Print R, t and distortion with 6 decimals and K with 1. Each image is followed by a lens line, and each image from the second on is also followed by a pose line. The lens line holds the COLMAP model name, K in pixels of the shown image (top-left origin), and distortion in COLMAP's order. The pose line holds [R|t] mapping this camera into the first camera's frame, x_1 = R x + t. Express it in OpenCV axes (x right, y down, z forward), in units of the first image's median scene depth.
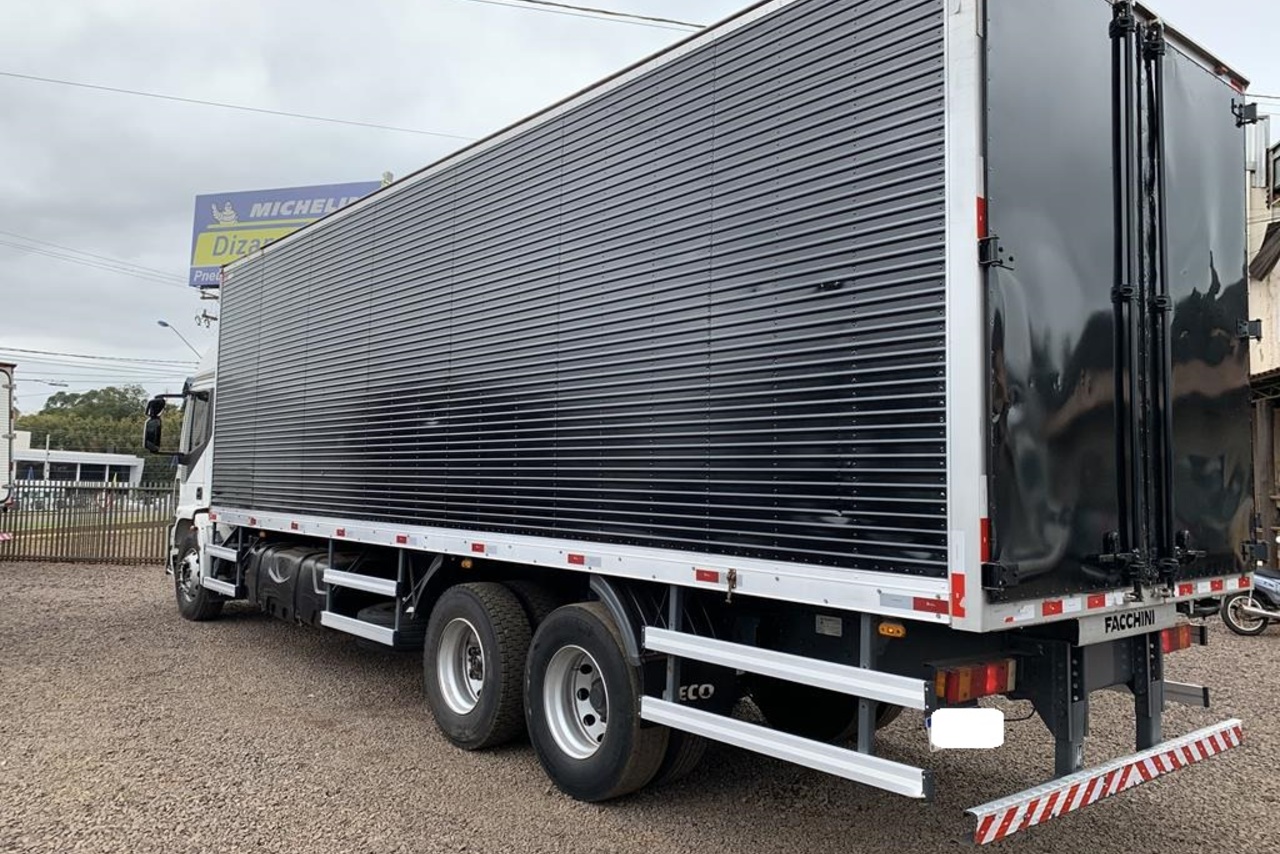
lens RADIAL K [[973.2, 0, 640.0], [0, 973.2, 427.0], [0, 0, 1]] dist [-0.003990, 0.000993]
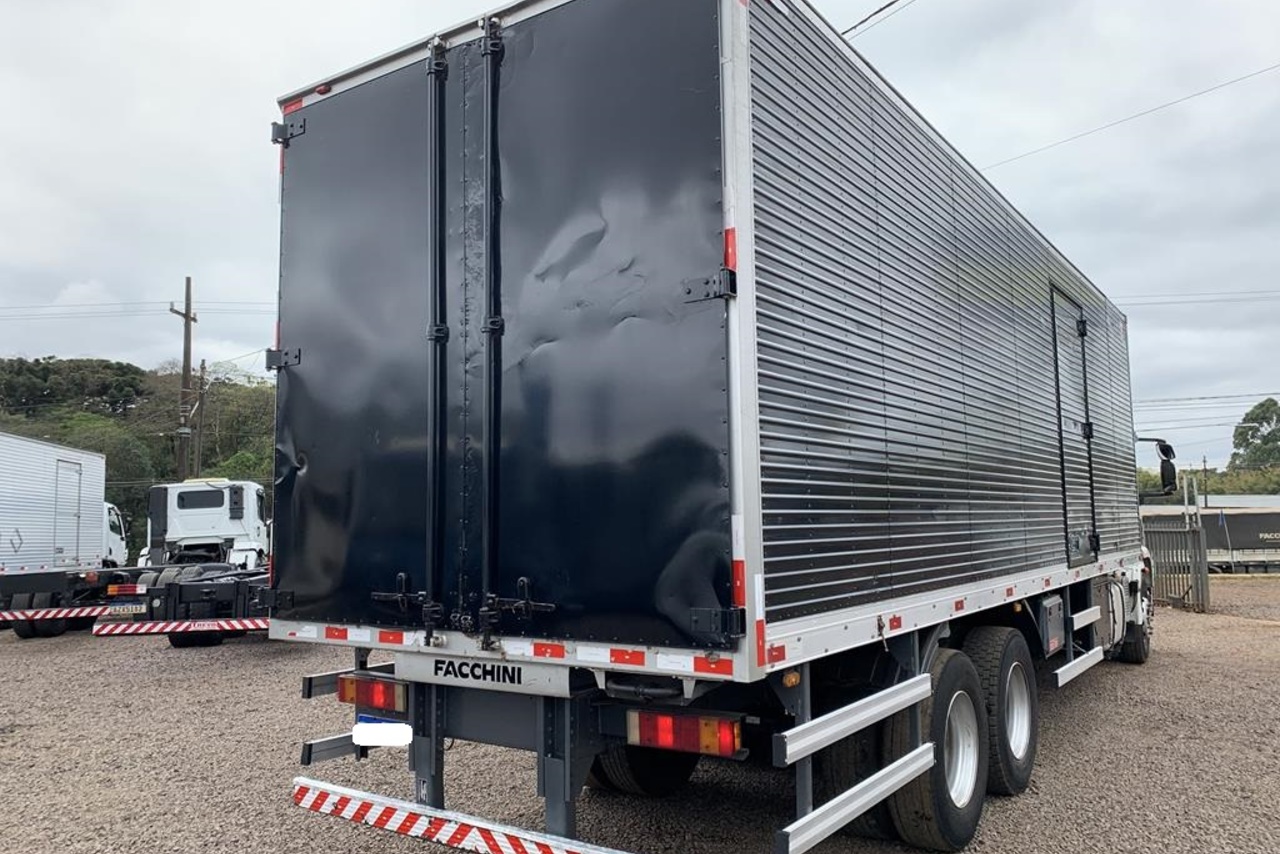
lens RADIAL K [[973.2, 0, 640.0], [0, 973.2, 427.0], [0, 0, 1]] dist [-0.003990, 0.000993]
pose [[0.258939, -0.112395, -0.959332, 1.614016], [0.080306, 0.992273, -0.094579, 0.075572], [0.962549, -0.052551, 0.265964, 1.011205]]
